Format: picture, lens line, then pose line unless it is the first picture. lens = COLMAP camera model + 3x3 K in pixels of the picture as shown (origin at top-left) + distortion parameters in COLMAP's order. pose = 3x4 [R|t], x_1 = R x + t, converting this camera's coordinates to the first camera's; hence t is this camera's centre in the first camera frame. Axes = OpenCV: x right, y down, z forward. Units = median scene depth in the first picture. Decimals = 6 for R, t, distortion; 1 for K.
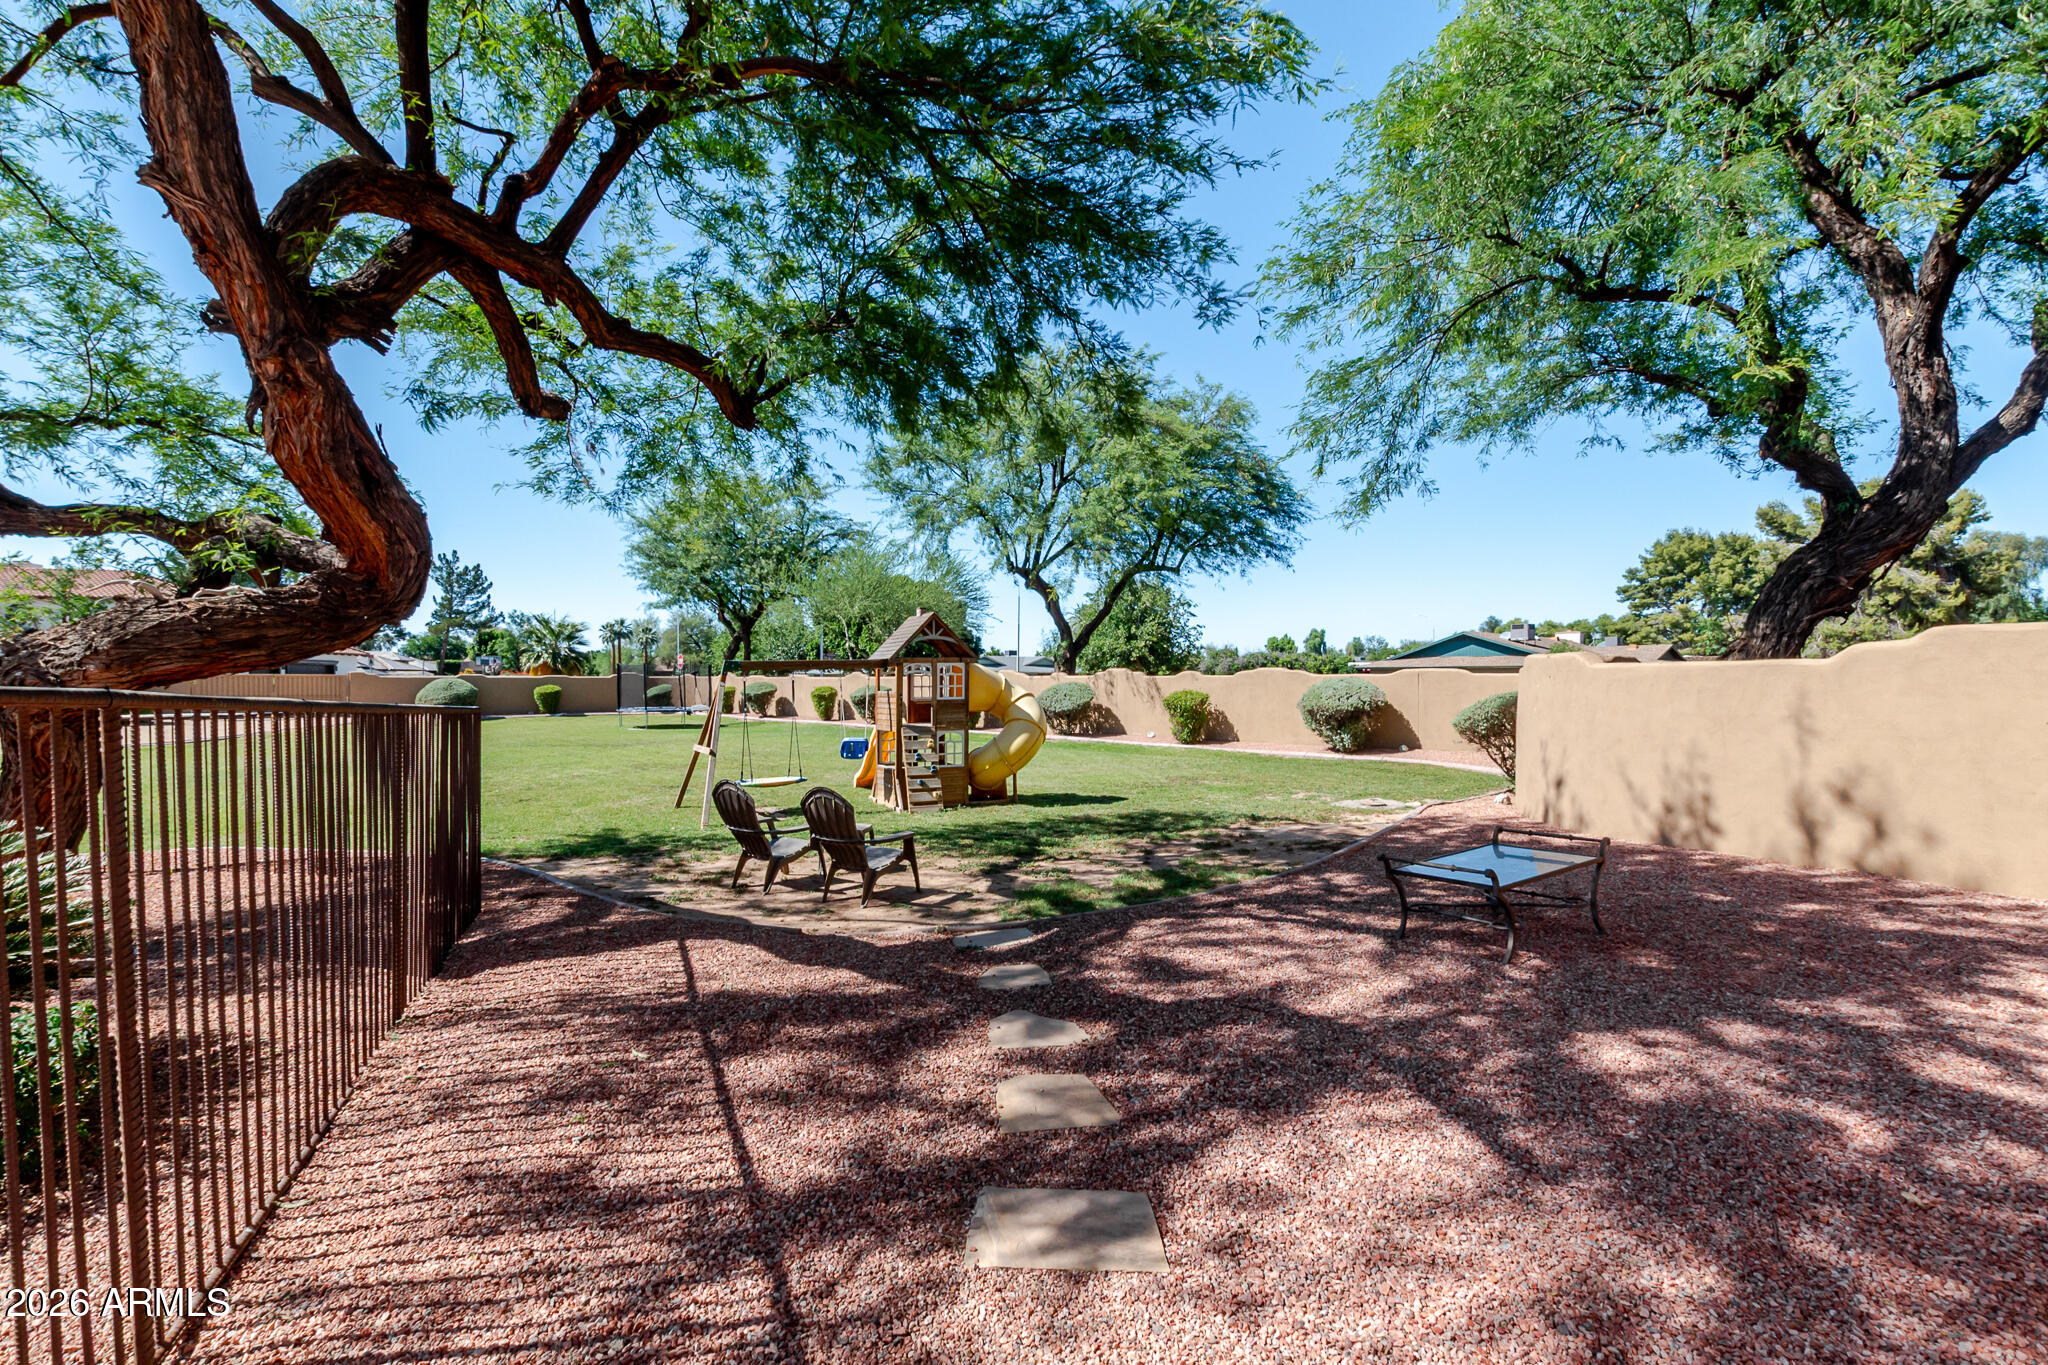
lens RADIAL K [[880.0, 0, 1027.0], [0, 880.0, 680.9], [0, 0, 1]] dist [0.007847, -0.003346]
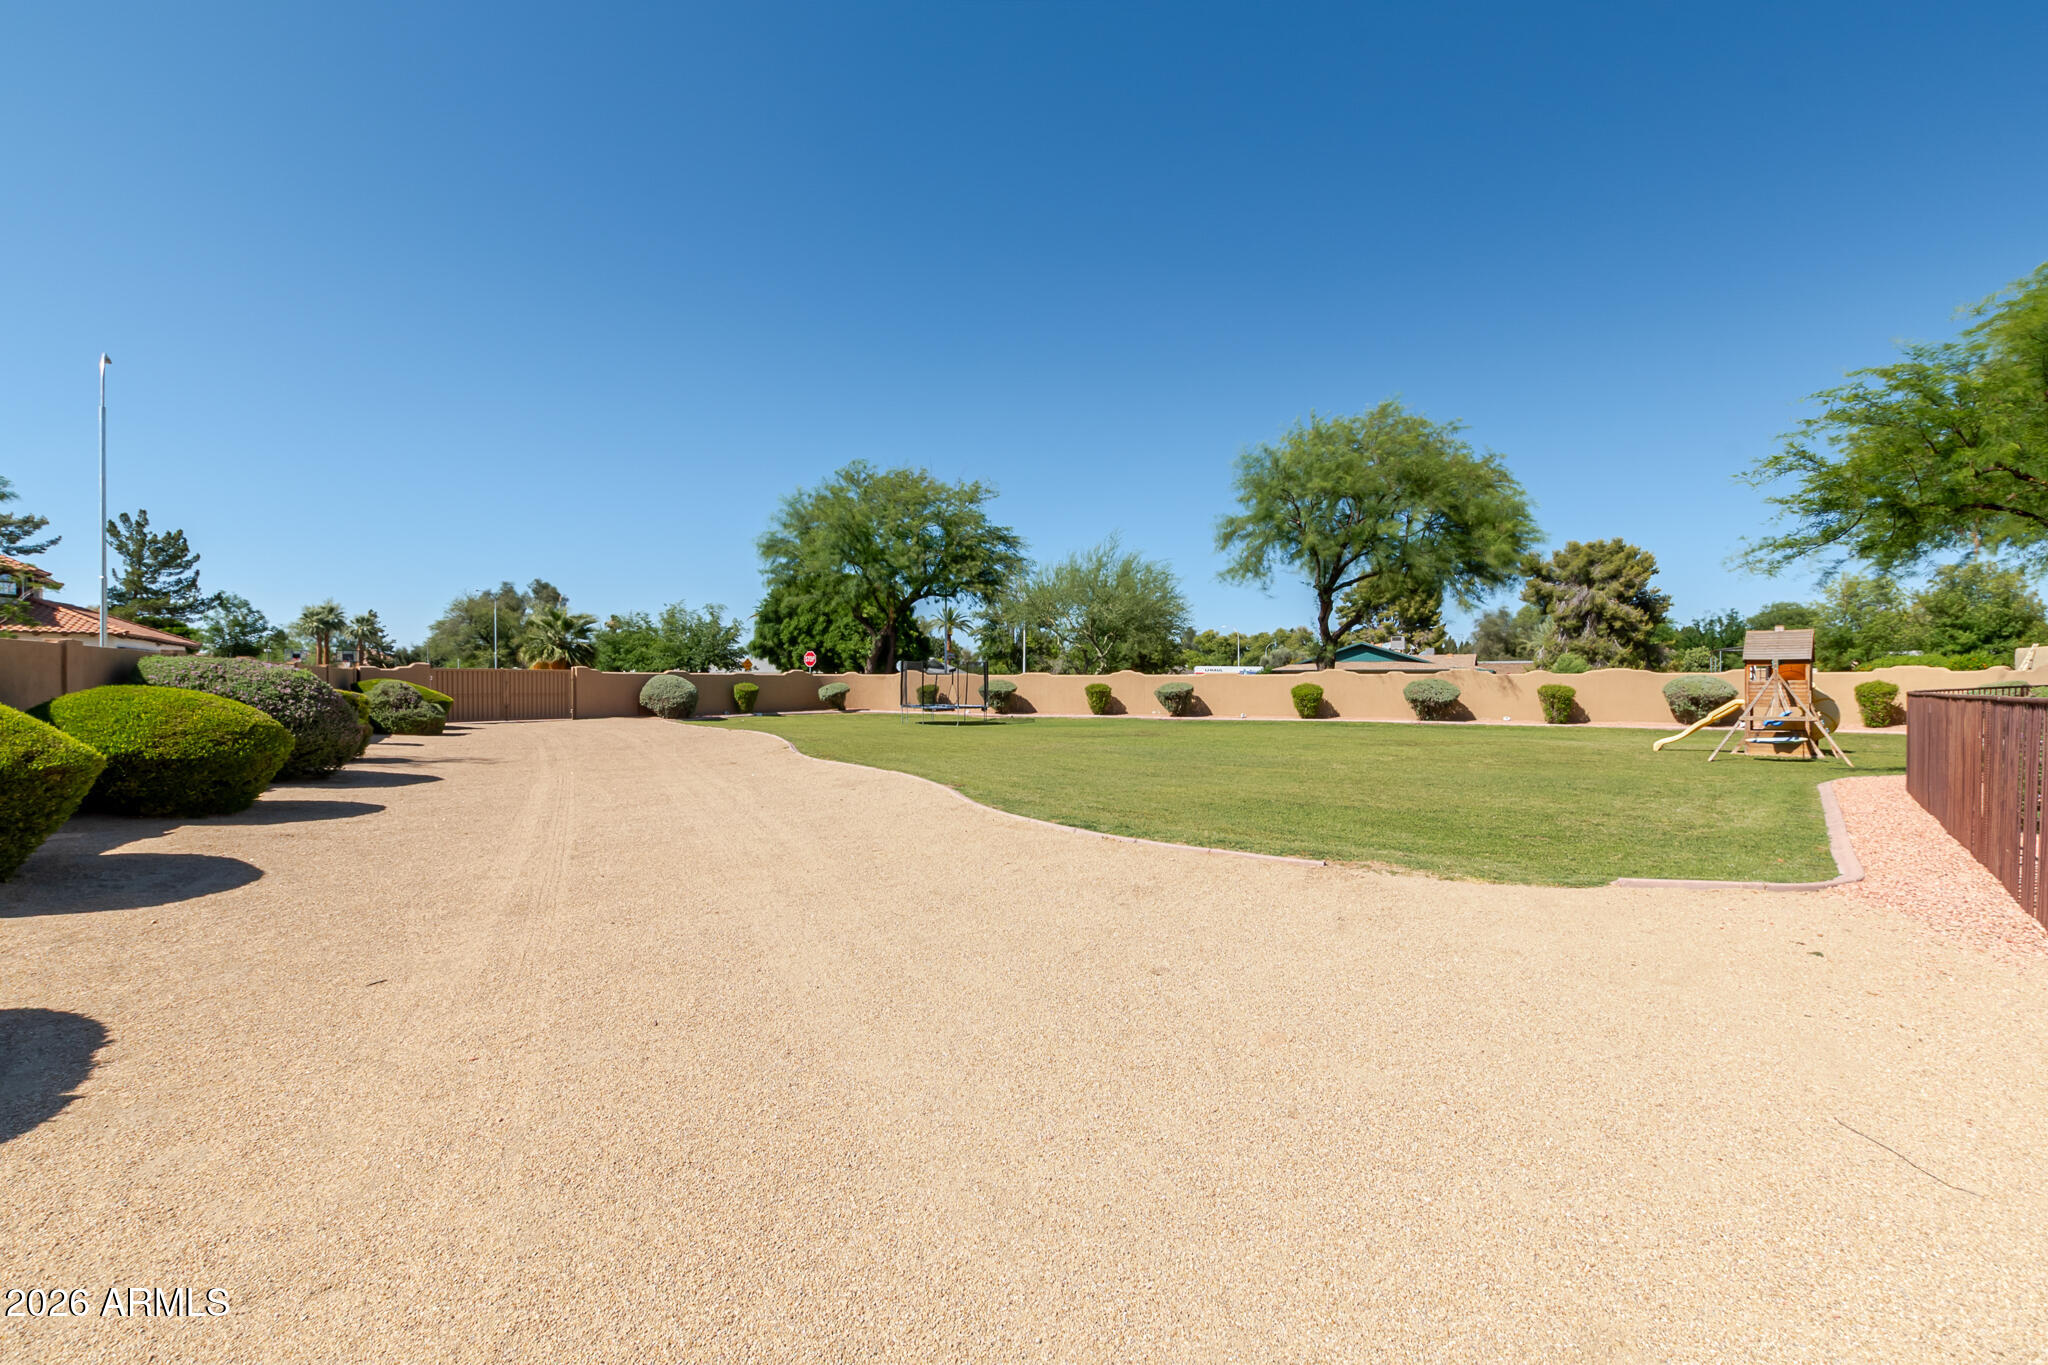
lens RADIAL K [[880.0, 0, 1027.8], [0, 880.0, 684.4], [0, 0, 1]] dist [0.007847, -0.003346]
pose [[0.929936, 0.000551, 0.367721, -0.830653], [-0.000609, 1.000000, 0.000042, 0.008923], [-0.367721, -0.000263, 0.929936, 0.028511]]
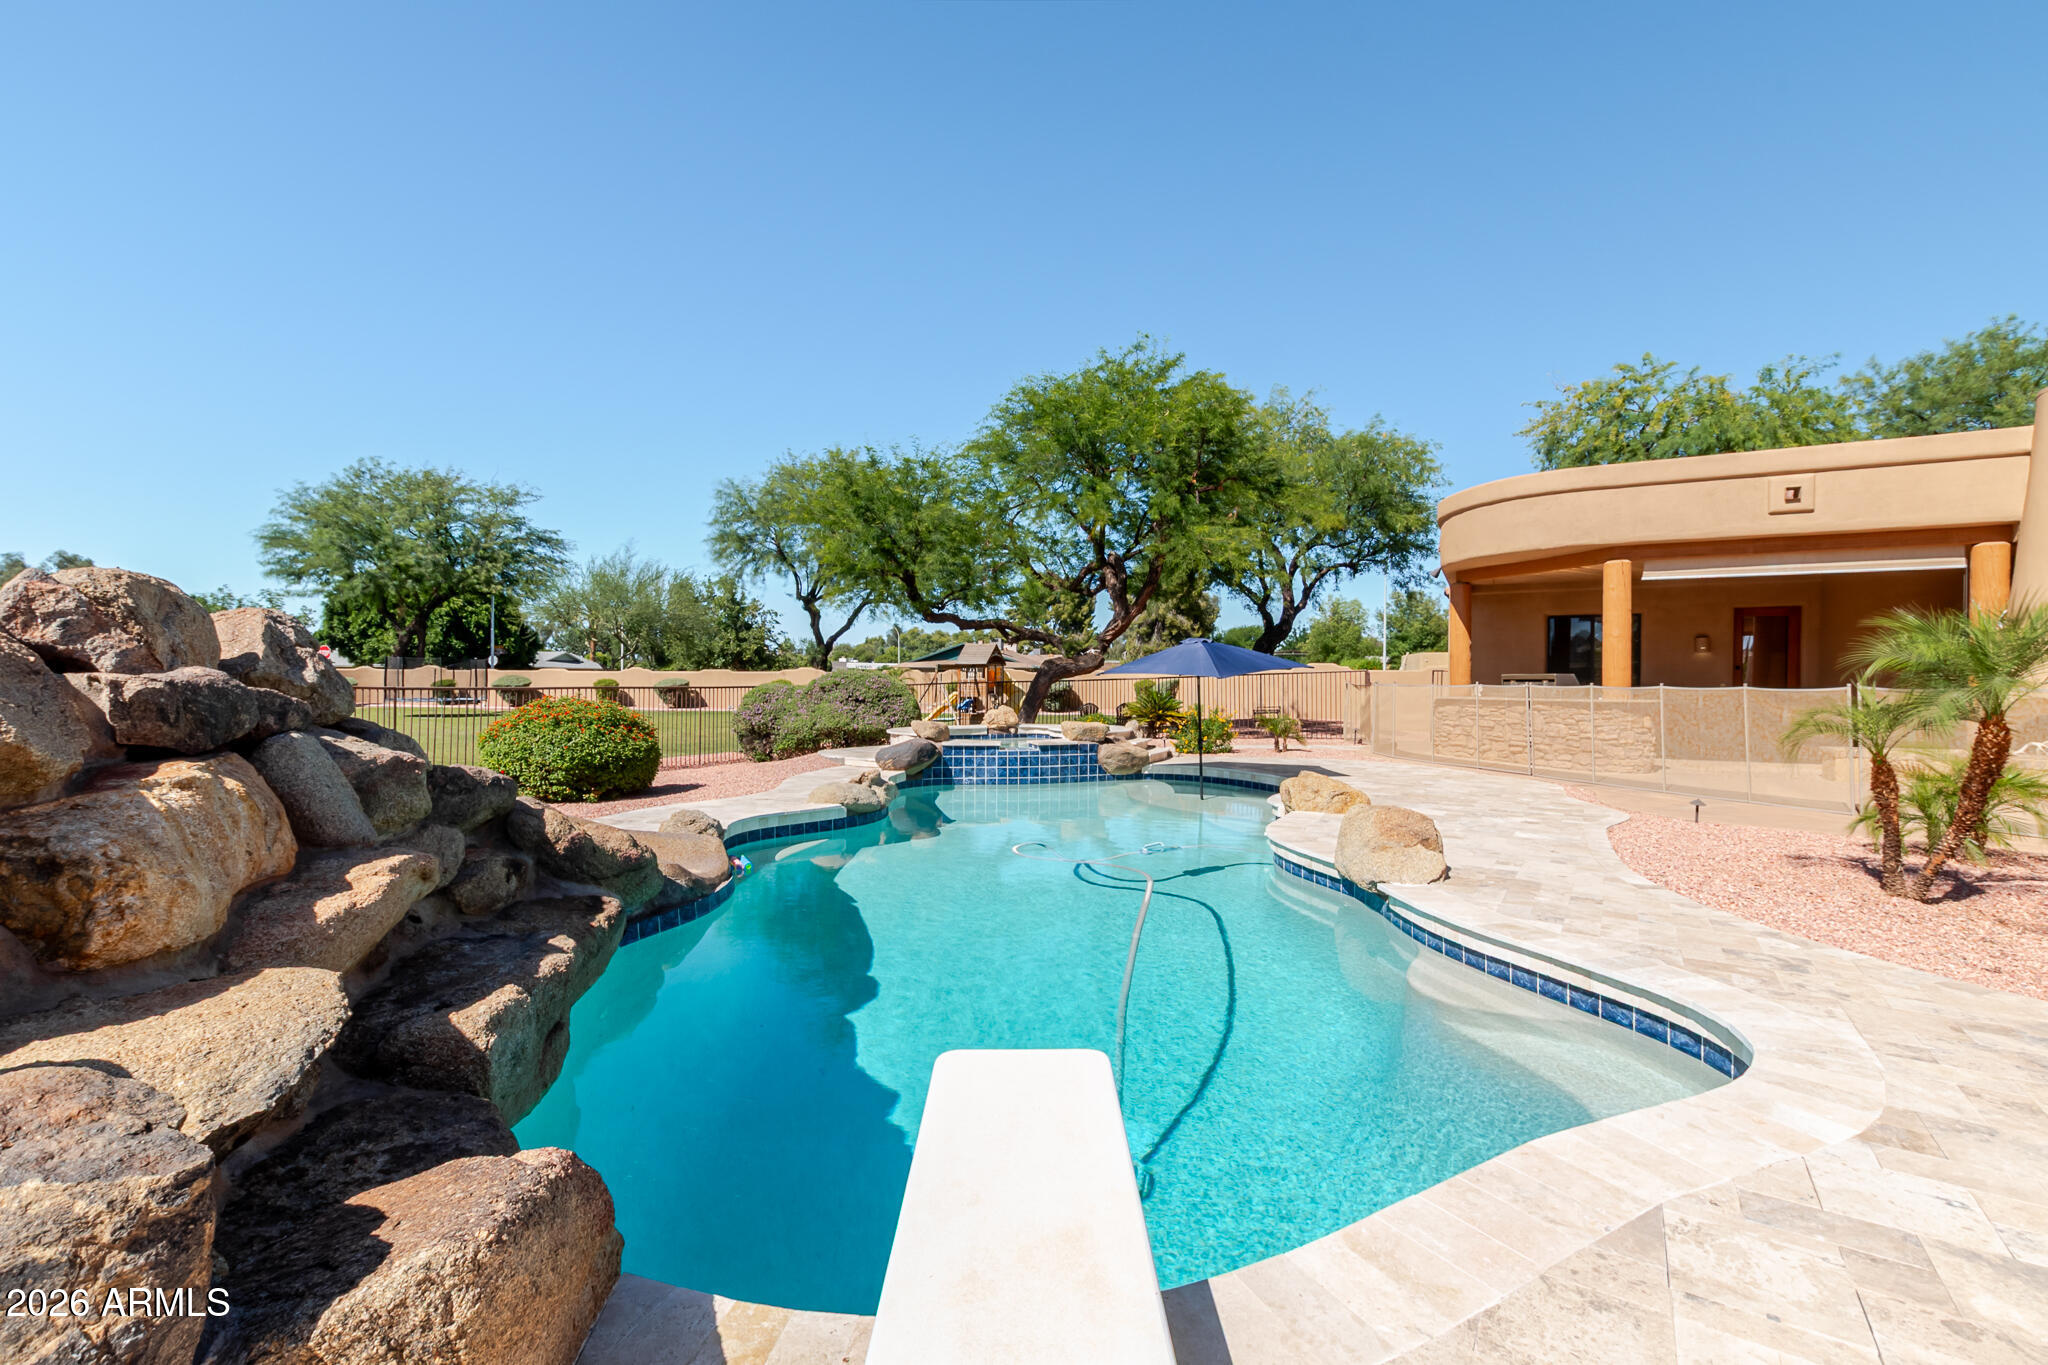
lens RADIAL K [[880.0, 0, 1024.9], [0, 880.0, 690.8], [0, 0, 1]] dist [0.007847, -0.003346]
pose [[0.785982, -0.004472, 0.618233, -0.615857], [-0.003556, 0.999925, 0.011755, 0.007488], [-0.618239, -0.011438, 0.785907, -0.351314]]
